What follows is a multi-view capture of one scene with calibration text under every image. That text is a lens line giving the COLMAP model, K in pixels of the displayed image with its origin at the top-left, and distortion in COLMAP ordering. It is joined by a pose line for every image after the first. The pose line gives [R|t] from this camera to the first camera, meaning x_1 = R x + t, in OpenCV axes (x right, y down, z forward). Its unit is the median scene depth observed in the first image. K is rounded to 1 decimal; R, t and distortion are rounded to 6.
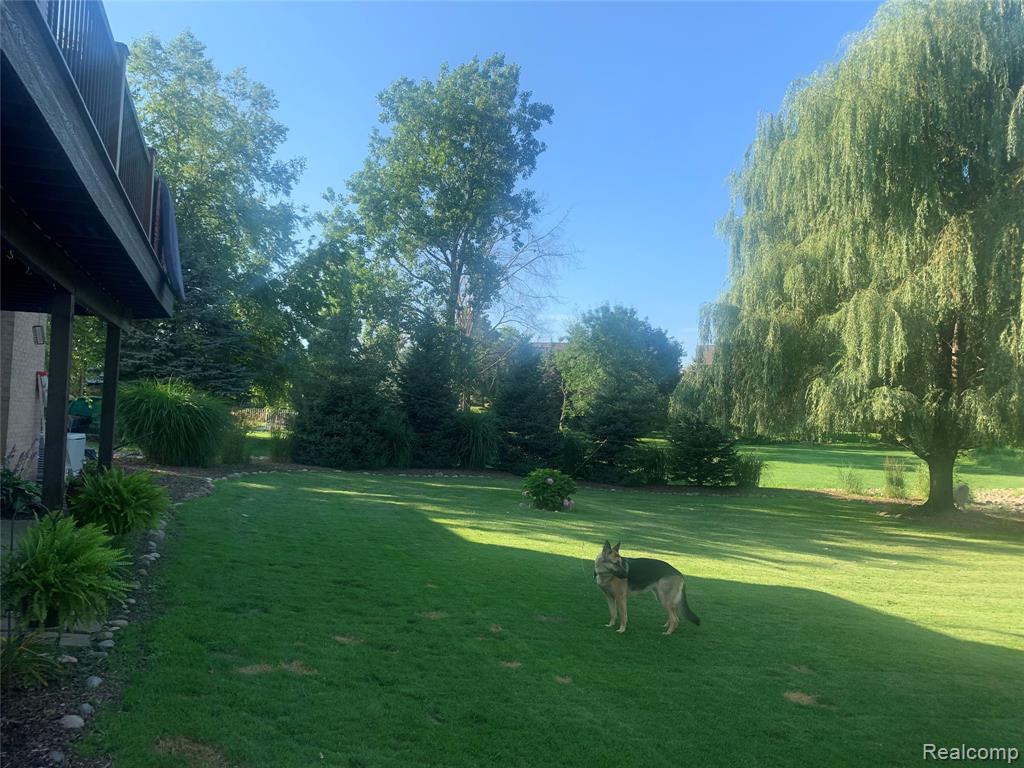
lens RADIAL K [[774.8, 0, 512.0], [0, 774.8, 384.0], [0, 0, 1]] dist [0.065934, 0.003852]
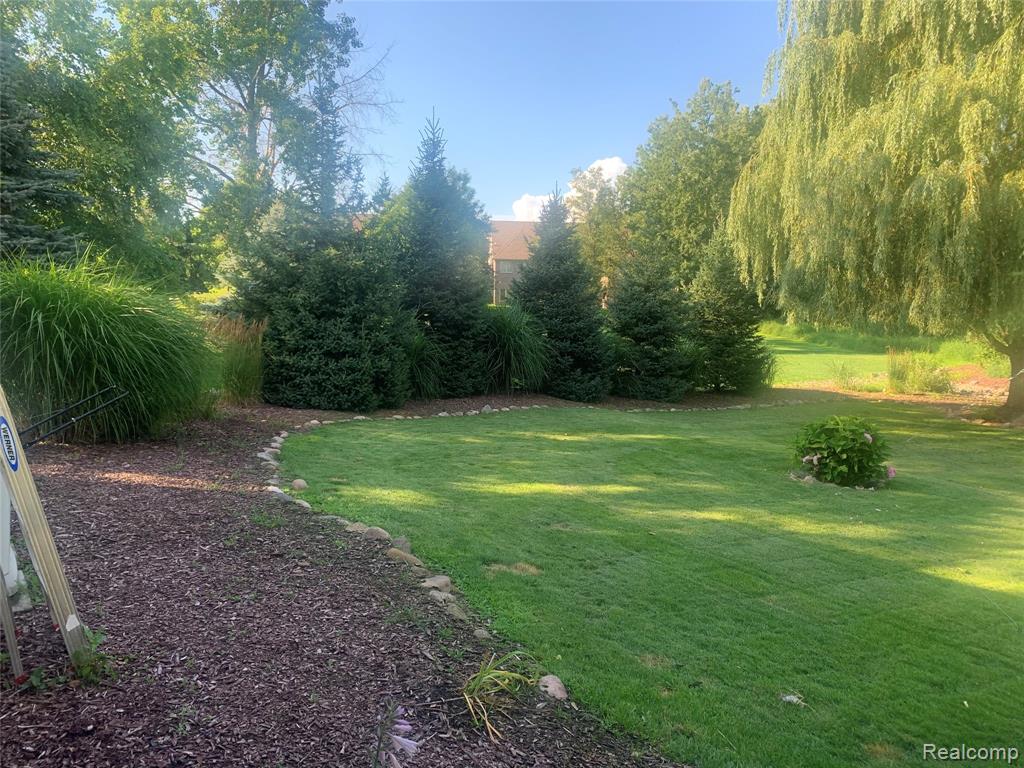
lens RADIAL K [[778.4, 0, 512.0], [0, 778.4, 384.0], [0, 0, 1]] dist [0.017503, 0.001884]
pose [[0.939824, -0.048897, 0.338141, -0.316780], [-0.004552, 0.987826, 0.155497, -0.003685], [-0.341627, -0.147679, 0.928160, 0.430524]]
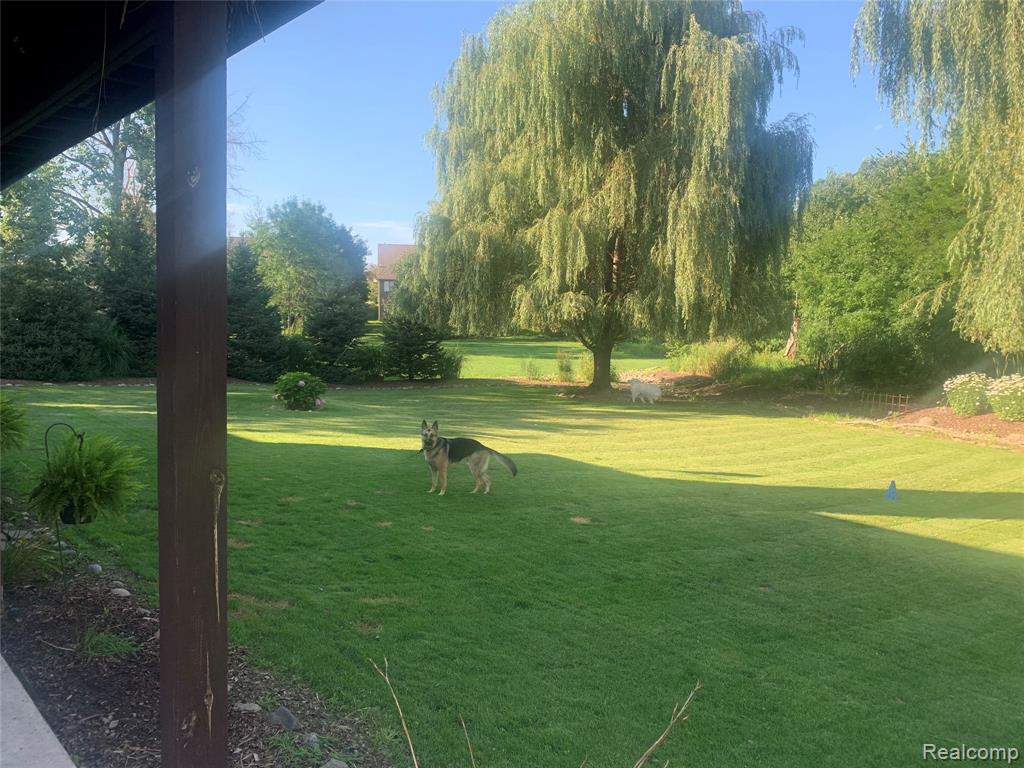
lens RADIAL K [[776.6, 0, 476.7], [0, 776.6, 366.7], [0, 0, 1]] dist [0.238216, -0.423344]
pose [[0.931742, -0.041872, 0.360698, -0.092187], [0.001716, 0.993826, 0.110939, -0.014102], [-0.363116, -0.102747, 0.926061, -0.071832]]
